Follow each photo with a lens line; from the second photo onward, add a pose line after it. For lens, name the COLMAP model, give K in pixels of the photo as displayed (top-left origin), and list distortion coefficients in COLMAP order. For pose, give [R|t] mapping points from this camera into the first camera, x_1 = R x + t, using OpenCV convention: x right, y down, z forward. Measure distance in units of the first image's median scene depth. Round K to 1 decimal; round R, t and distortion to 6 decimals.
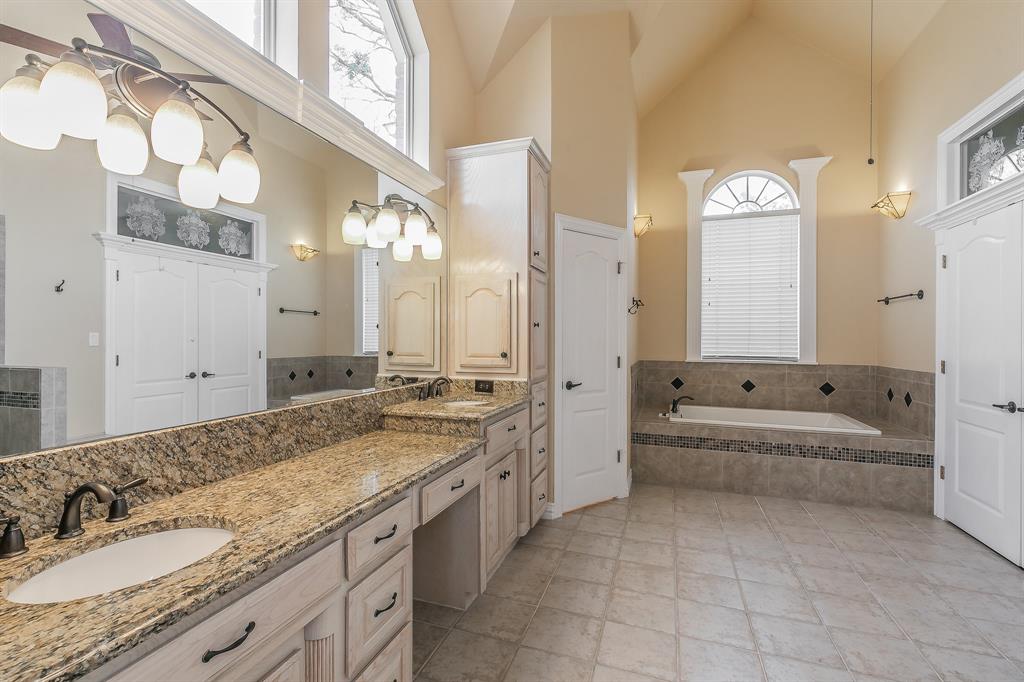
lens RADIAL K [[452.3, 0, 512.0], [0, 452.3, 341.0], [0, 0, 1]] dist [-0.002071, -0.000221]
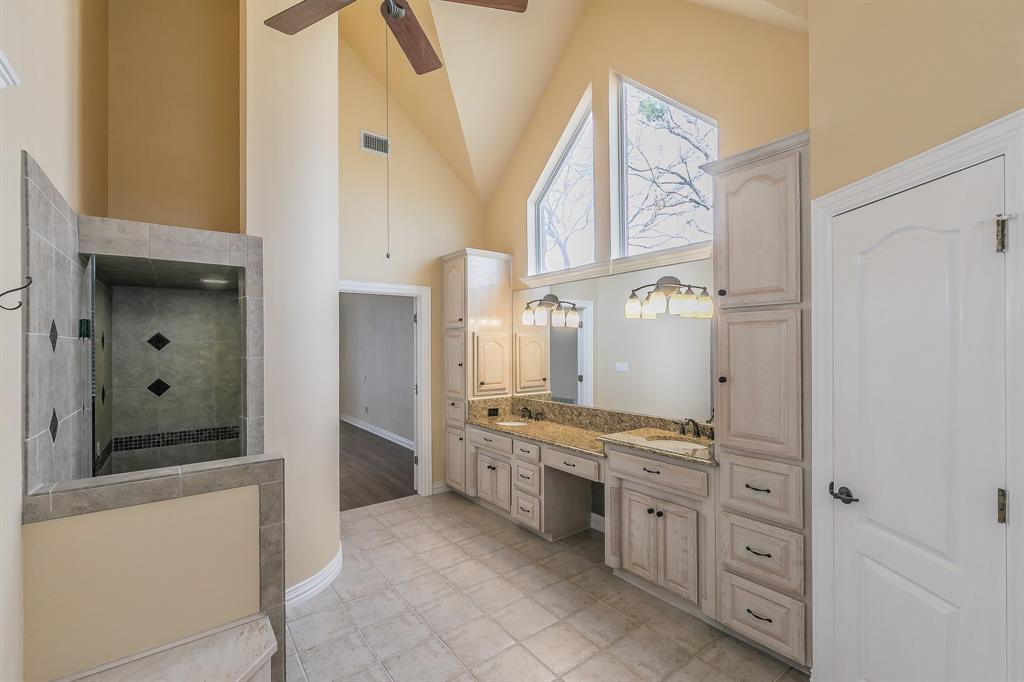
lens RADIAL K [[442.2, 0, 514.2], [0, 442.2, 342.9], [0, 0, 1]] dist [-0.000161, 0.000185]
pose [[-0.552185, -0.003522, -0.833714, 1.528083], [0.003117, 0.999975, -0.006288, -0.160131], [0.833715, -0.006071, -0.552161, 1.858497]]
